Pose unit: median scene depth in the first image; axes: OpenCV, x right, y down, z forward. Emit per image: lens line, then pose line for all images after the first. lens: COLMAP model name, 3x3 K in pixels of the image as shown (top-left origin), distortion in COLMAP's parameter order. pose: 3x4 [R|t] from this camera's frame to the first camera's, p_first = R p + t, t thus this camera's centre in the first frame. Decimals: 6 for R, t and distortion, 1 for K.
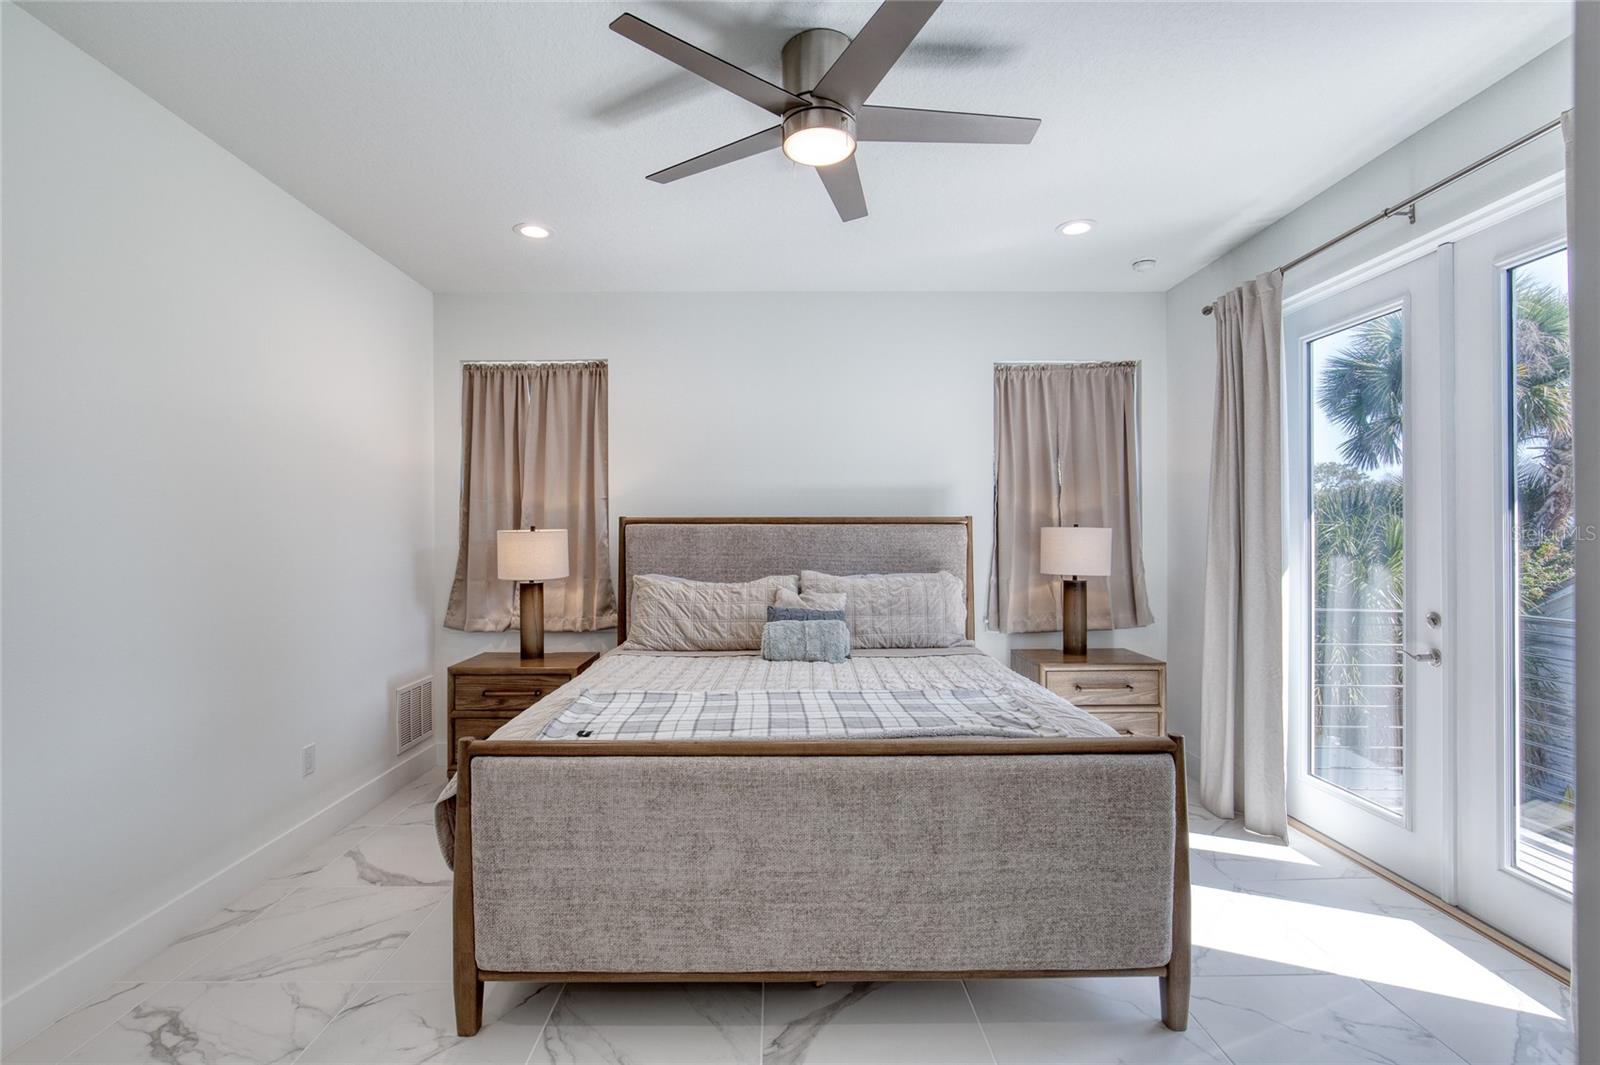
lens RADIAL K [[740.8, 0, 767.2], [0, 740.8, 539.6], [0, 0, 1]] dist [-0.023158, 0.006729]
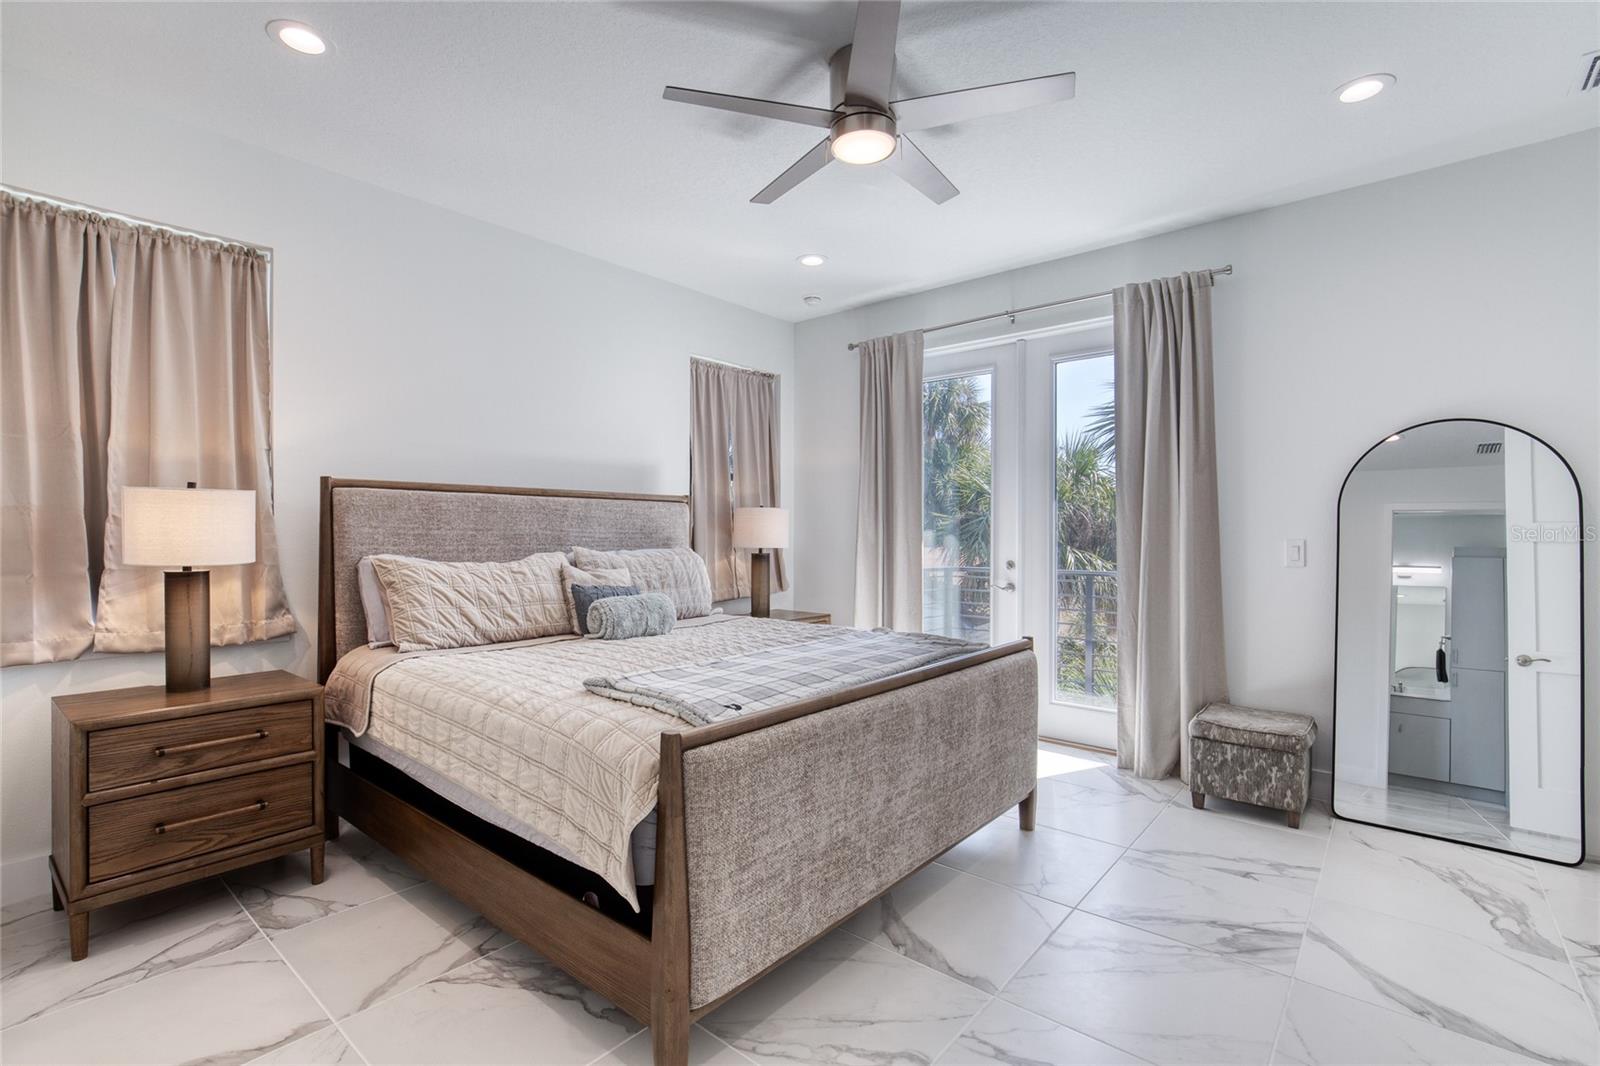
lens RADIAL K [[740.8, 0, 805.0], [0, 740.8, 543.7], [0, 0, 1]] dist [-0.023158, 0.006729]
pose [[0.643267, -0.009423, 0.765584, -0.458313], [0.002415, 0.999944, 0.010279, 0.029184], [-0.765638, -0.004763, 0.643254, 0.188359]]
